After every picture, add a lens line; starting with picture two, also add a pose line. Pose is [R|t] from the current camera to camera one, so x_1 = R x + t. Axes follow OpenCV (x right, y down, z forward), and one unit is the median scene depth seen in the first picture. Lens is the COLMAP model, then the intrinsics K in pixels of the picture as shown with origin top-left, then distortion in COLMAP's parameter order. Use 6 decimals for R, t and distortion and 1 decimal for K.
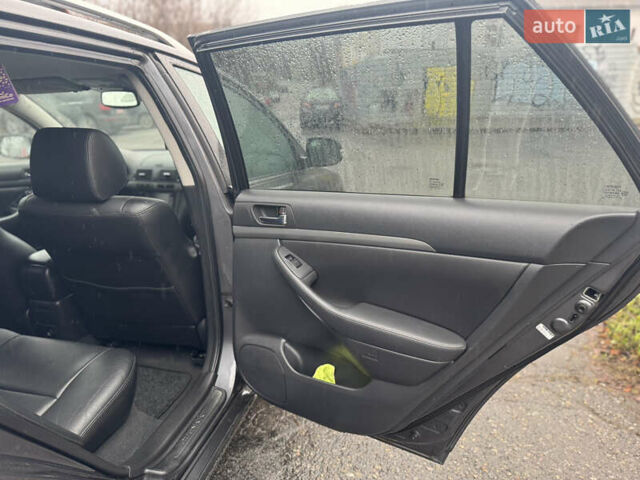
lens RADIAL K [[471.4, 0, 320.0], [0, 471.4, 240.0], [0, 0, 1]] dist [0.043957, -0.002610]
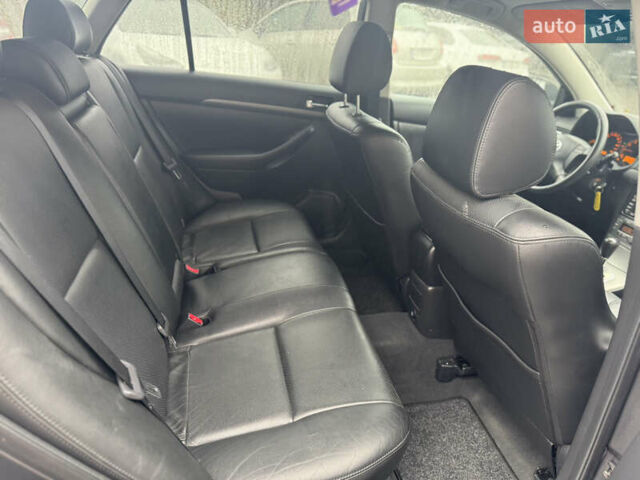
lens RADIAL K [[455.1, 0, 319.9], [0, 455.1, 242.3], [0, 0, 1]] dist [0.004113, -0.000976]
pose [[0.436738, 0.432056, -0.789042, -0.045330], [-0.334884, 0.892158, 0.303160, -0.091732], [0.834933, 0.131836, 0.534328, 0.352413]]
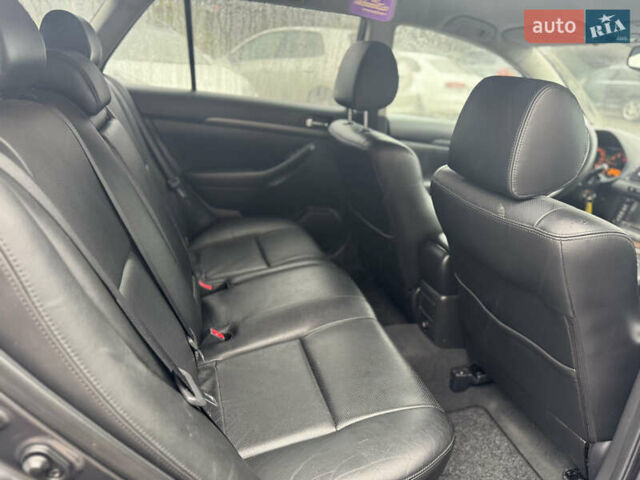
lens RADIAL K [[455.1, 0, 319.9], [0, 455.1, 242.3], [0, 0, 1]] dist [0.004113, -0.000976]
pose [[0.498208, 0.376448, -0.781073, -0.065491], [-0.330506, 0.915271, 0.230313, -0.054531], [0.801595, 0.143406, 0.580414, 0.301848]]
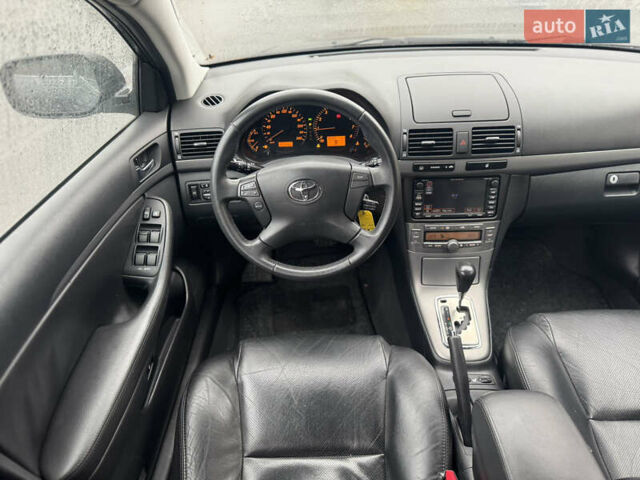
lens RADIAL K [[438.0, 0, 318.7], [0, 438.0, 241.7], [0, 0, 1]] dist [0.098590, -0.159298]
pose [[0.974014, -0.136881, 0.180446, -0.653068], [0.063272, 0.929439, 0.363511, -0.242462], [-0.217471, -0.342648, 0.913947, 0.734134]]
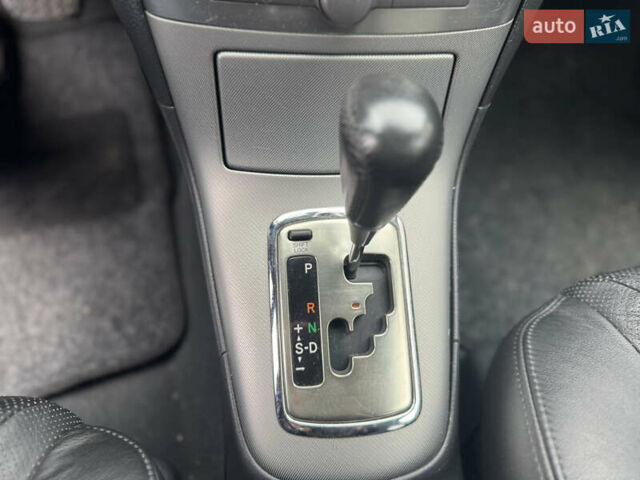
lens RADIAL K [[443.6, 0, 320.0], [0, 443.6, 240.0], [0, 0, 1]] dist [0.048001, -0.056733]
pose [[0.942689, -0.221694, 0.249376, -0.455273], [-0.022729, 0.702969, 0.710857, -0.075679], [-0.332896, -0.675786, 0.657642, 1.058926]]
